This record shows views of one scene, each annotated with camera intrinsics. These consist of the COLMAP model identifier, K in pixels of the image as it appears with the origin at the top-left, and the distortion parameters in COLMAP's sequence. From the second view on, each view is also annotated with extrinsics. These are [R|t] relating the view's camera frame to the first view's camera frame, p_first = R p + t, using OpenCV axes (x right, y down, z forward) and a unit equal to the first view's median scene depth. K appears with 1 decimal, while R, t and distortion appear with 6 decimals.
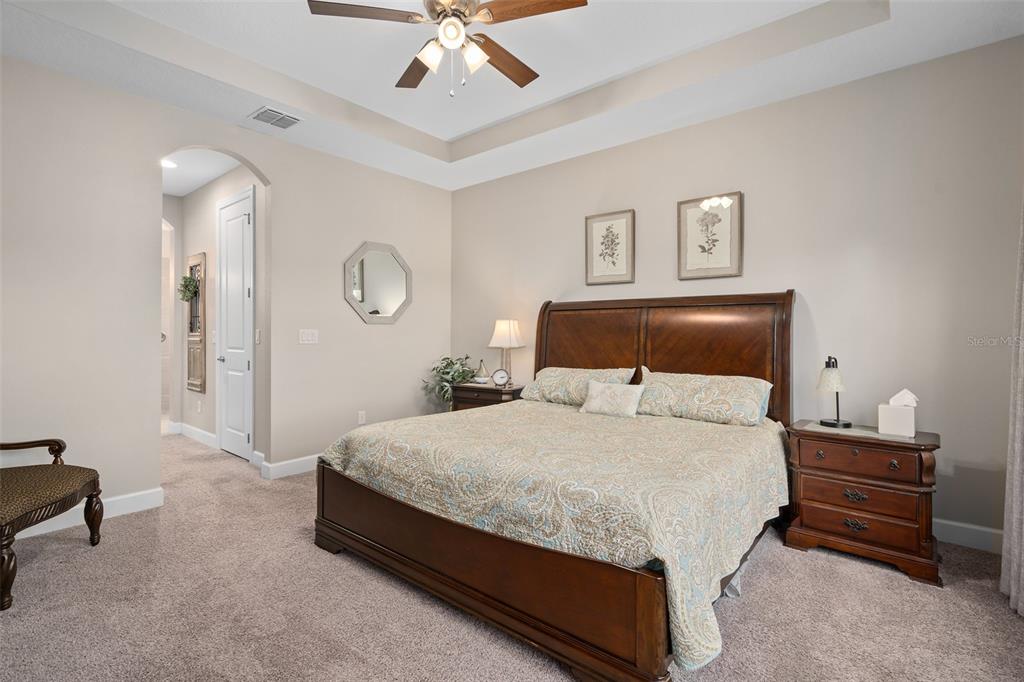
lens RADIAL K [[469.2, 0, 505.2], [0, 469.2, 341.2], [0, 0, 1]] dist [-0.001157, 0.000737]
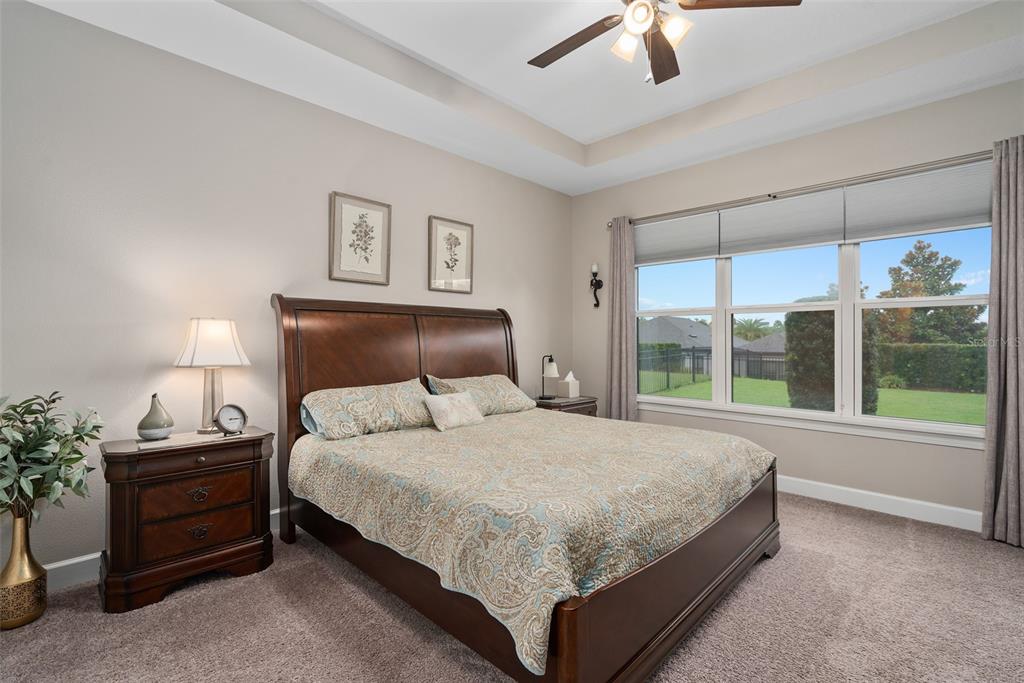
lens RADIAL K [[469.2, 0, 505.5], [0, 469.2, 339.8], [0, 0, 1]] dist [-0.001157, 0.000737]
pose [[0.105454, -0.008345, 0.994389, -0.614262], [0.009867, 0.999924, 0.007345, -0.023965], [-0.994375, 0.009038, 0.105528, 0.681452]]
